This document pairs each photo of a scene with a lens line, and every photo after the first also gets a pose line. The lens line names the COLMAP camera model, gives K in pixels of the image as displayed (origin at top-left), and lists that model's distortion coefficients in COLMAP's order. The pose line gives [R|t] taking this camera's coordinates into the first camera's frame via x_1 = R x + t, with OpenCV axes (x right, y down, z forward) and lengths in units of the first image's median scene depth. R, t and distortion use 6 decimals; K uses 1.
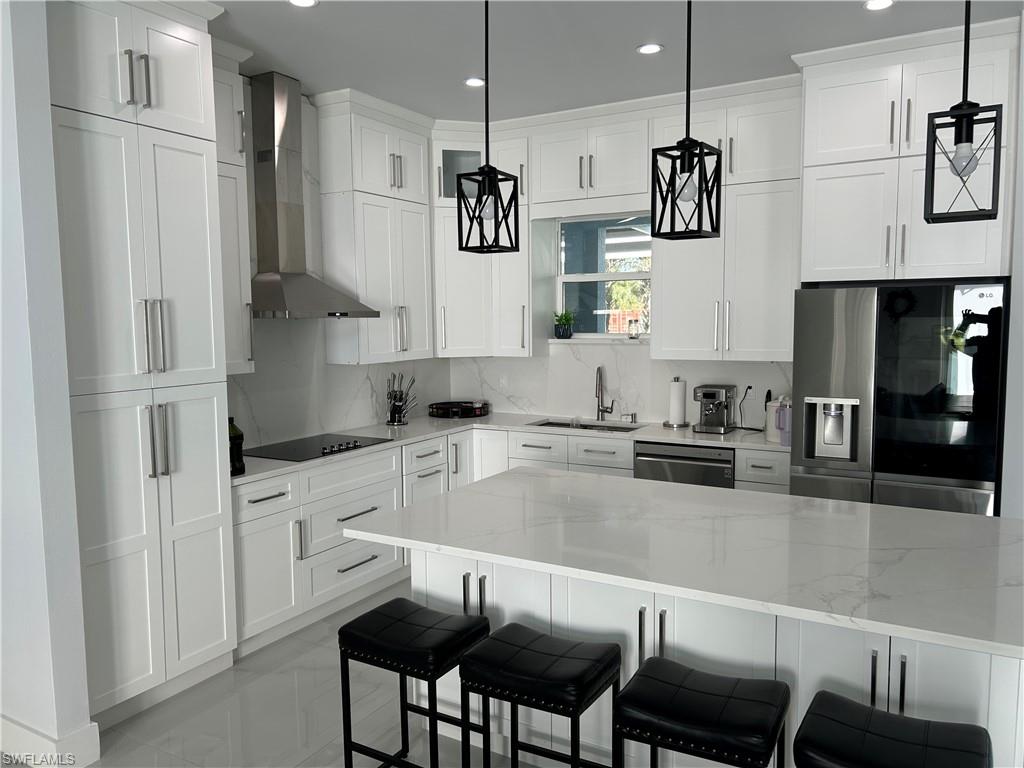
lens RADIAL K [[772.7, 0, 512.0], [0, 772.7, 384.0], [0, 0, 1]] dist [-0.004995, -0.007021]
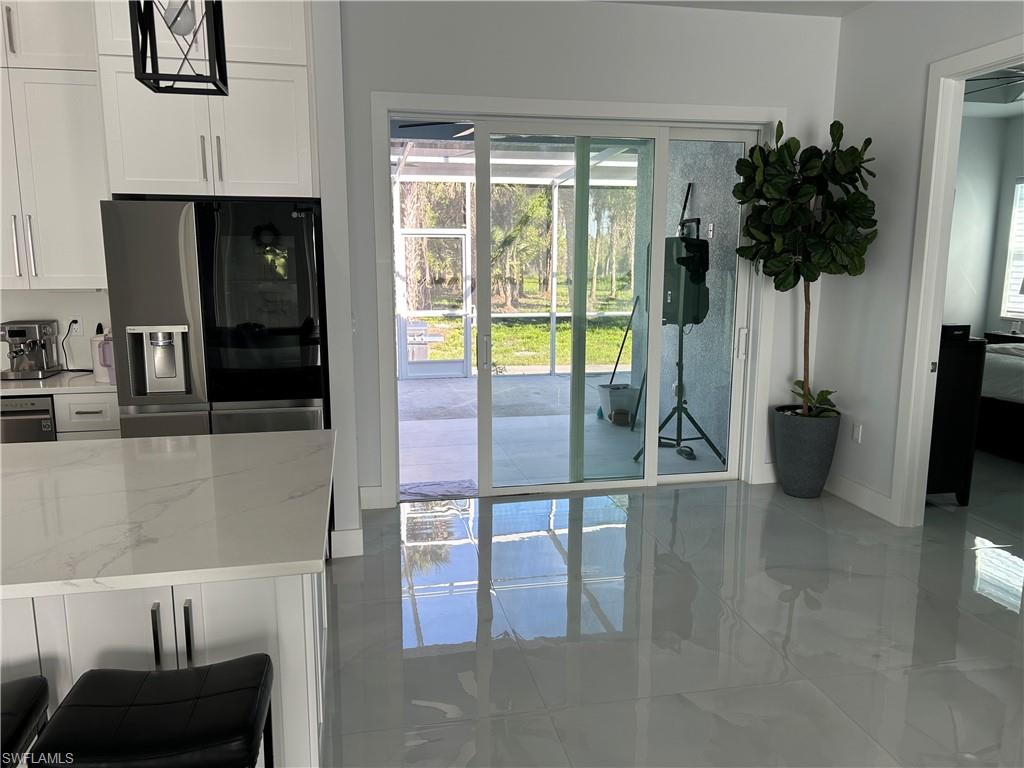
lens RADIAL K [[761.1, 0, 512.0], [0, 761.1, 384.0], [0, 0, 1]] dist [0.080404, -0.001221]
pose [[0.747029, -0.098639, 0.657433, 0.122535], [0.050781, 0.994508, 0.091512, 0.023532], [-0.662849, -0.034977, 0.747936, 0.052589]]
